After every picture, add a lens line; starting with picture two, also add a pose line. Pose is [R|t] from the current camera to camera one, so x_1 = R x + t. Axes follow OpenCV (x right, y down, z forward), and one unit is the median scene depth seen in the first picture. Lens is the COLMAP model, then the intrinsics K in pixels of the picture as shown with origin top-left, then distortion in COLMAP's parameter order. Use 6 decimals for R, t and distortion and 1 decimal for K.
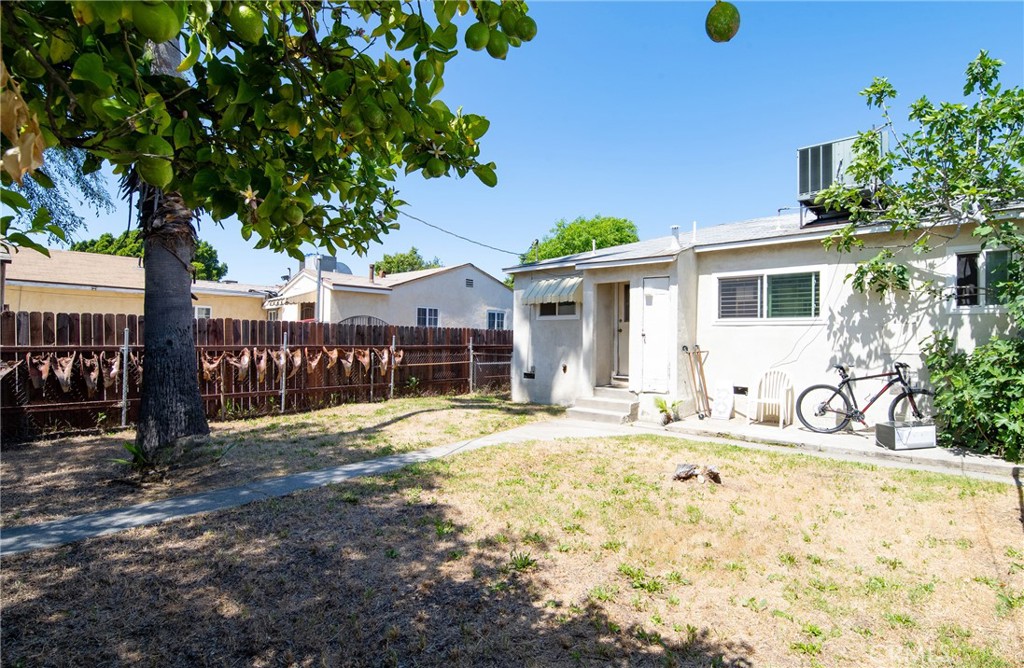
lens RADIAL K [[499.4, 0, 515.8], [0, 499.4, 338.3], [0, 0, 1]] dist [-0.003812, -0.001741]
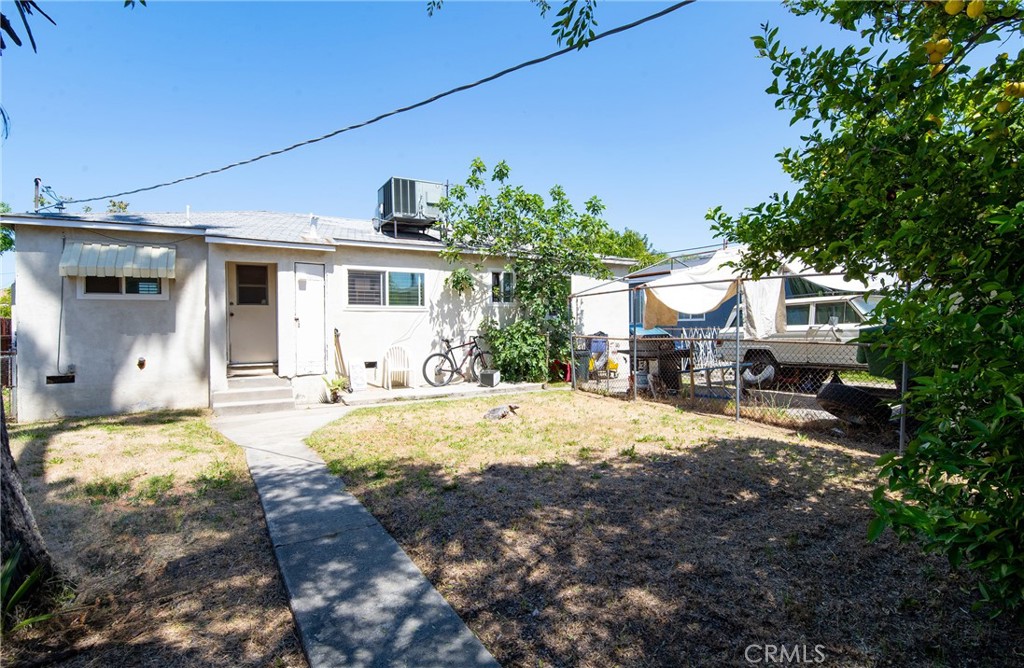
lens RADIAL K [[499.4, 0, 509.3], [0, 499.4, 330.2], [0, 0, 1]] dist [-0.003812, -0.001741]
pose [[0.345837, -0.020607, 0.938068, -0.688604], [0.008892, 0.999786, 0.018684, 0.000501], [-0.938252, 0.001879, 0.345946, 0.319847]]
